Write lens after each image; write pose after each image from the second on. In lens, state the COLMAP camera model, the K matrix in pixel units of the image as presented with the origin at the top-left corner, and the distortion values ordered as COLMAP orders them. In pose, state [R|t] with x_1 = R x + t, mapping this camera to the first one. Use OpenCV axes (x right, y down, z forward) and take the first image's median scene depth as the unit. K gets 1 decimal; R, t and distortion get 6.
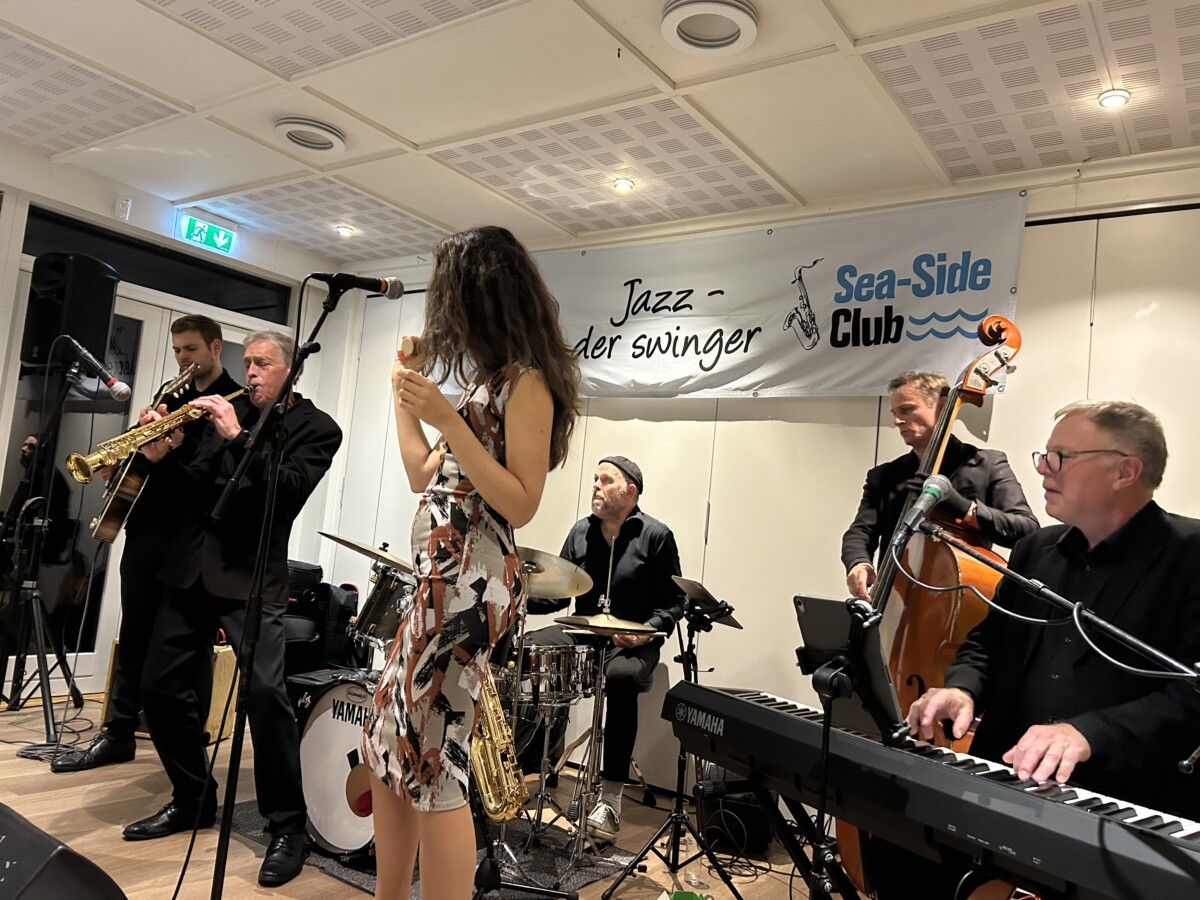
lens RADIAL K [[909.3, 0, 603.1], [0, 909.3, 451.7], [0, 0, 1]] dist [0.032696, -0.039956]
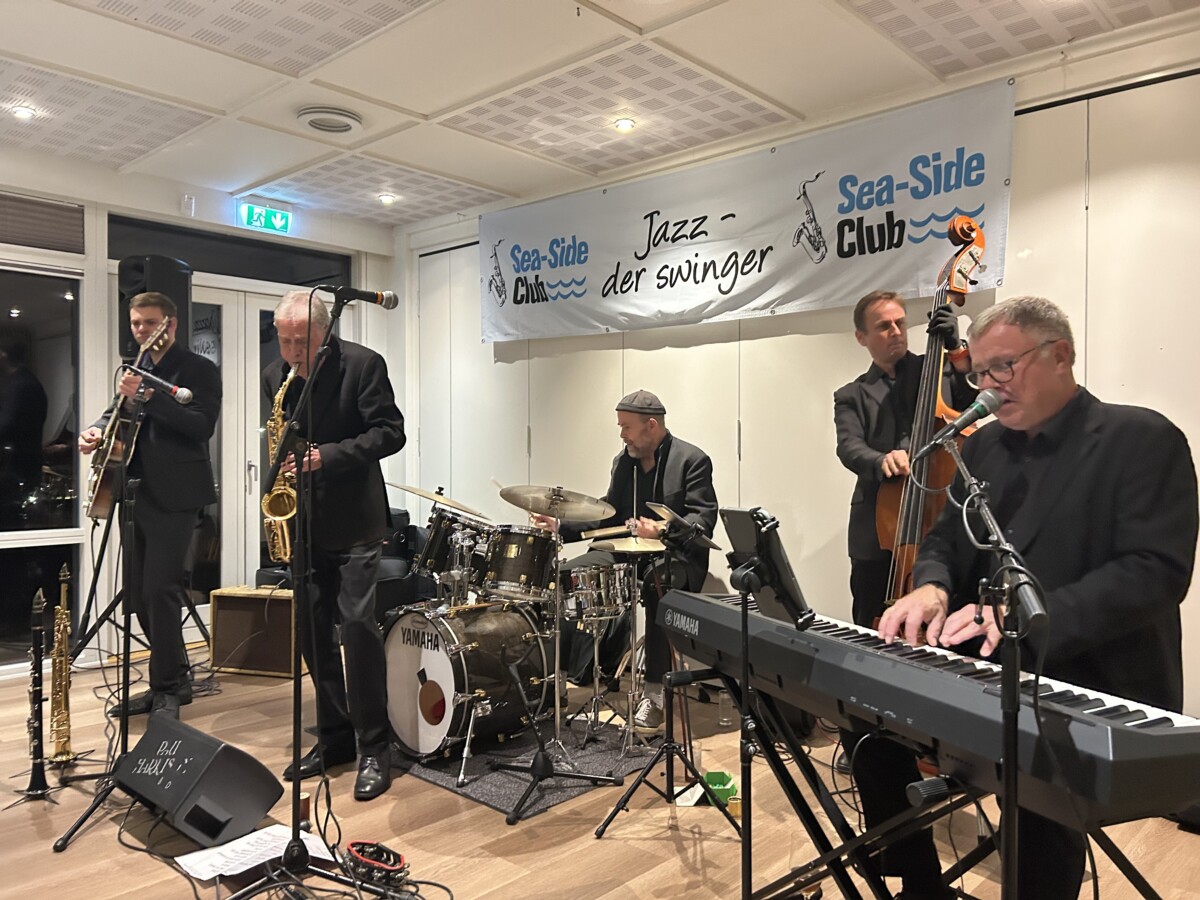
lens RADIAL K [[909.3, 0, 602.7], [0, 909.3, 445.2], [0, 0, 1]] dist [0.032696, -0.039956]
pose [[0.987133, -0.096647, -0.127391, 0.100284], [0.106542, 0.991604, 0.073286, -0.010023], [0.119239, -0.085915, 0.989141, -0.066470]]
